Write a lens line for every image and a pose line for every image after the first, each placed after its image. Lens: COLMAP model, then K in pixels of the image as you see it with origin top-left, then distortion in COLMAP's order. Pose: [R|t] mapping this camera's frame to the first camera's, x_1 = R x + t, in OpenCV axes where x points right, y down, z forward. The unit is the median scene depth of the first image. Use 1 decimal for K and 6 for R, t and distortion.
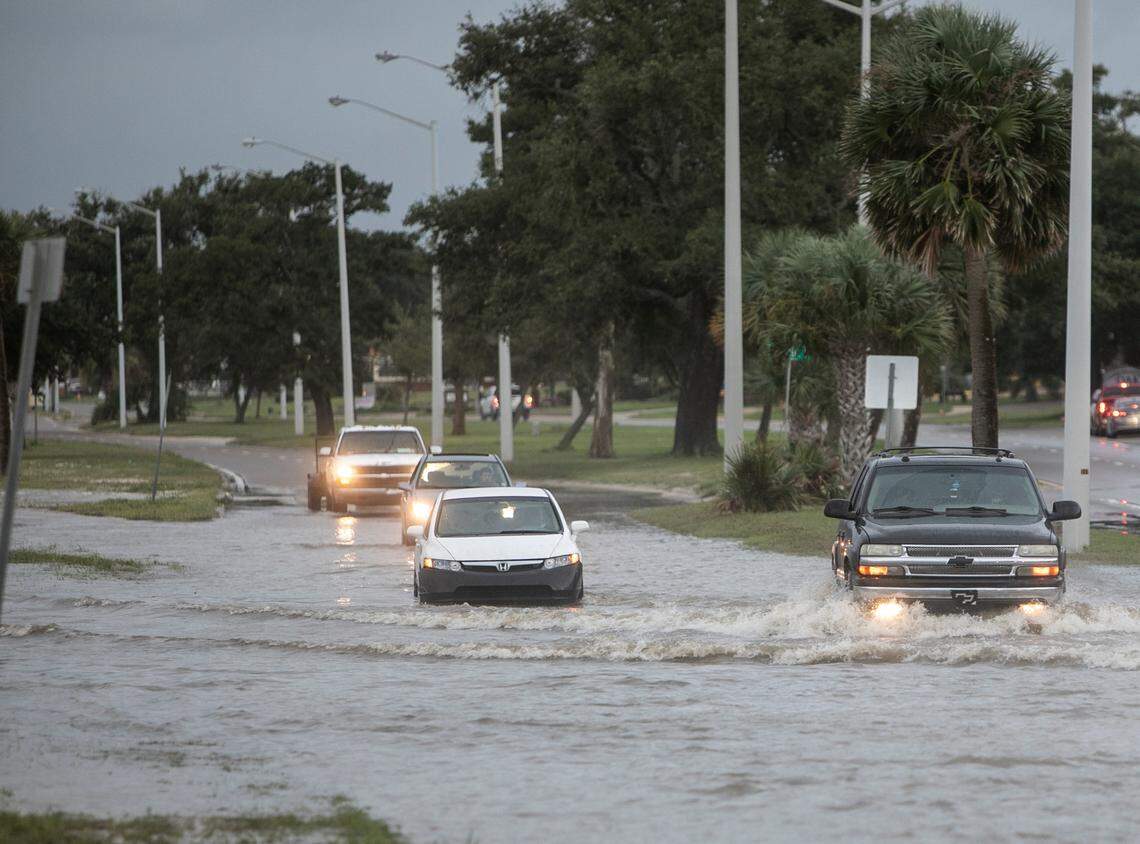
lens RADIAL K [[1711.5, 0, 570.0], [0, 1711.5, 422.0], [0, 0, 1]] dist [-0.187313, 0.006176]
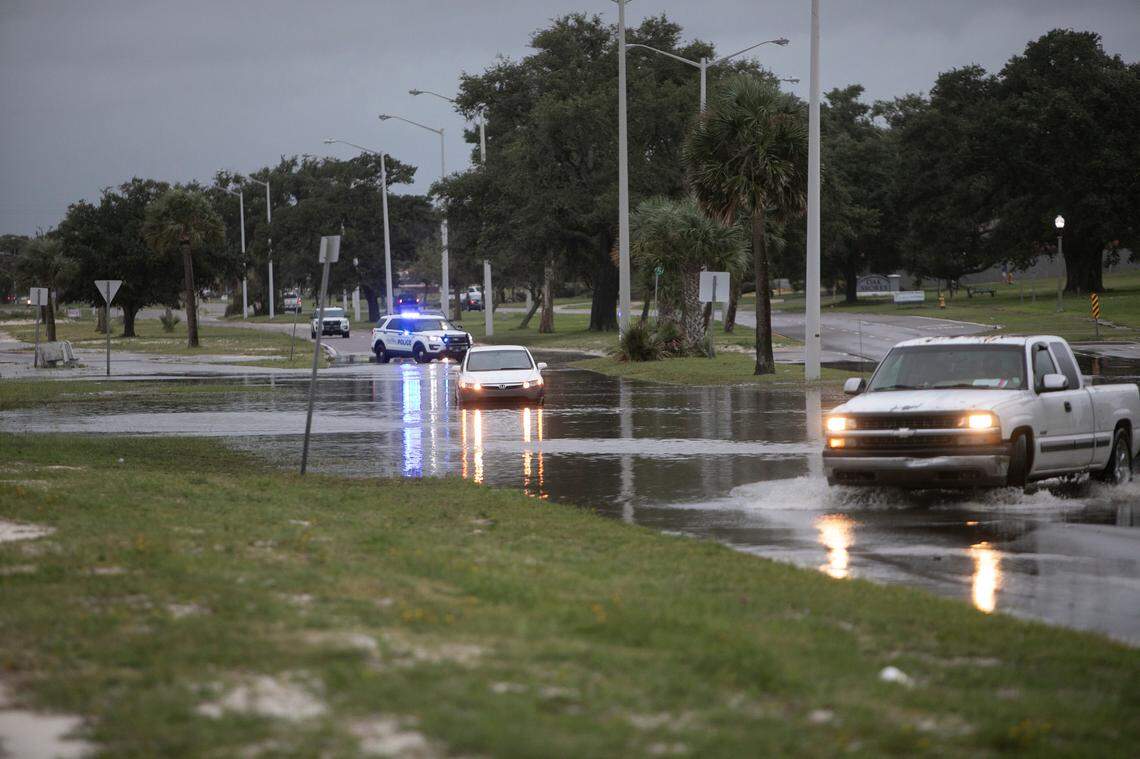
lens RADIAL K [[1726.1, 0, 570.0], [0, 1726.1, 379.5], [0, 0, 1]] dist [-0.020580, 0.016040]
pose [[0.998754, -0.012467, 0.048324, -0.041501], [0.010617, 0.999208, 0.038343, 0.002024], [-0.048764, -0.037782, 0.998095, -0.686025]]
